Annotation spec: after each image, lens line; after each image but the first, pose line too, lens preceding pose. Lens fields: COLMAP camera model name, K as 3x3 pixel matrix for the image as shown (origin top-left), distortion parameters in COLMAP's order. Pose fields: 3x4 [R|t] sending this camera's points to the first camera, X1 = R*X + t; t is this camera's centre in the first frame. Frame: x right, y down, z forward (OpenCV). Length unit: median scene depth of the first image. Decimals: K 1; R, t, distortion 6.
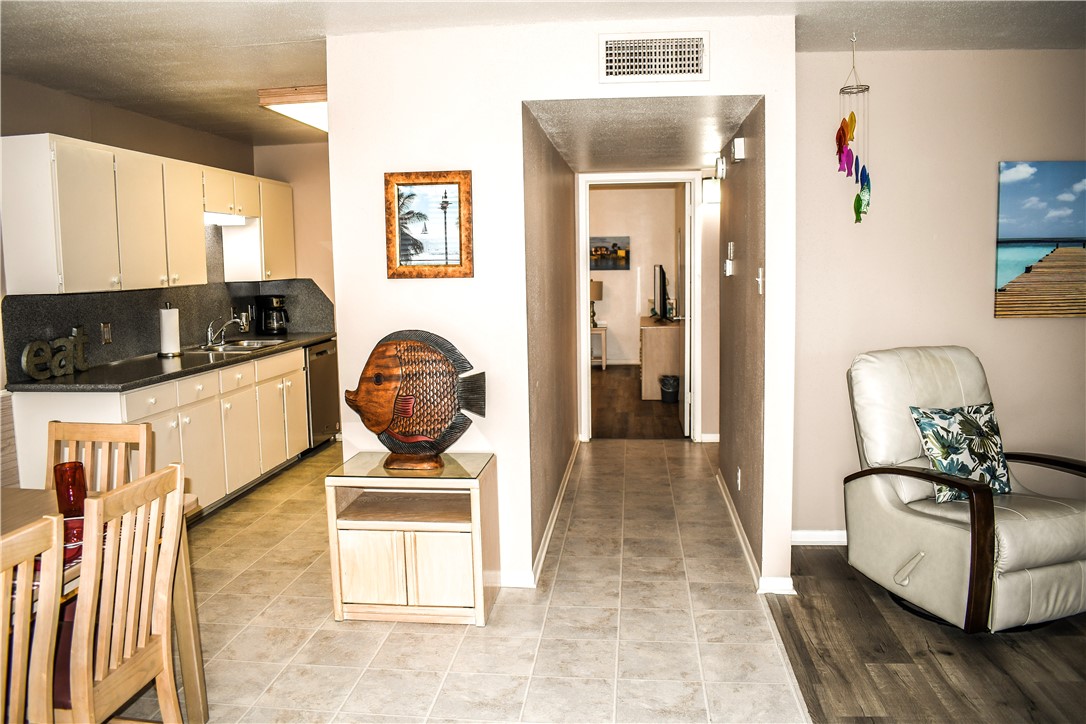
lens RADIAL K [[839.6, 0, 541.7], [0, 839.6, 354.7], [0, 0, 1]] dist [-0.099780, 0.018242]
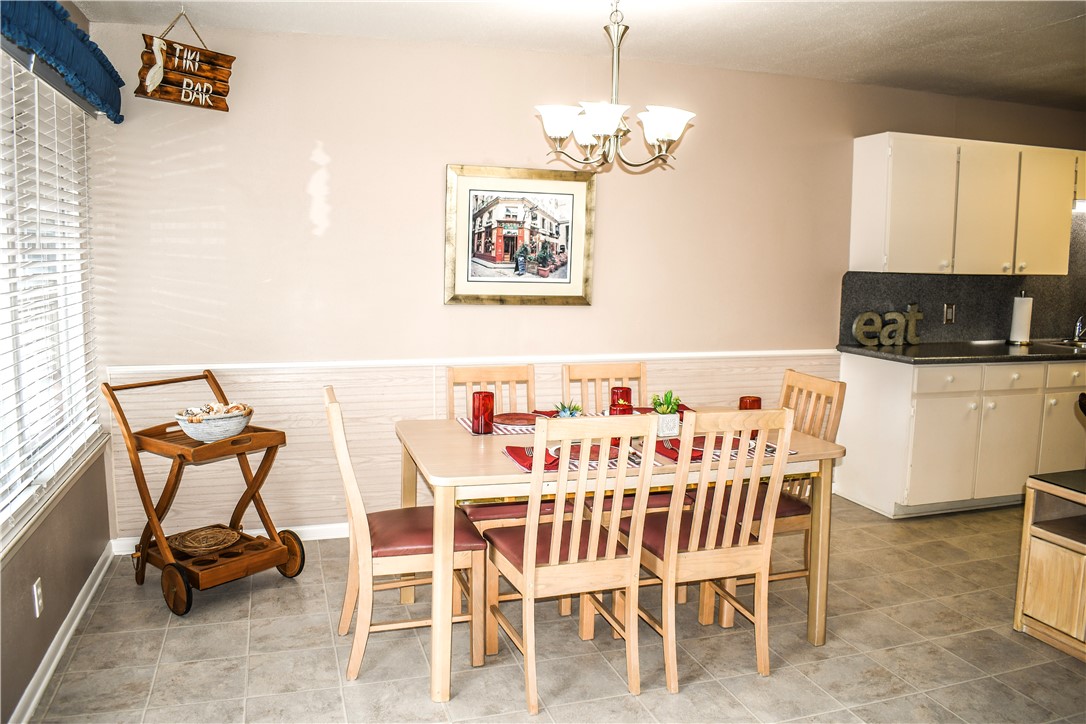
lens RADIAL K [[839.6, 0, 541.7], [0, 839.6, 354.7], [0, 0, 1]] dist [-0.099780, 0.018242]
pose [[0.405694, 0.129257, -0.904823, 0.313548], [-0.119213, 0.988976, 0.087828, -0.005367], [0.906201, 0.072236, 0.416631, 0.099567]]
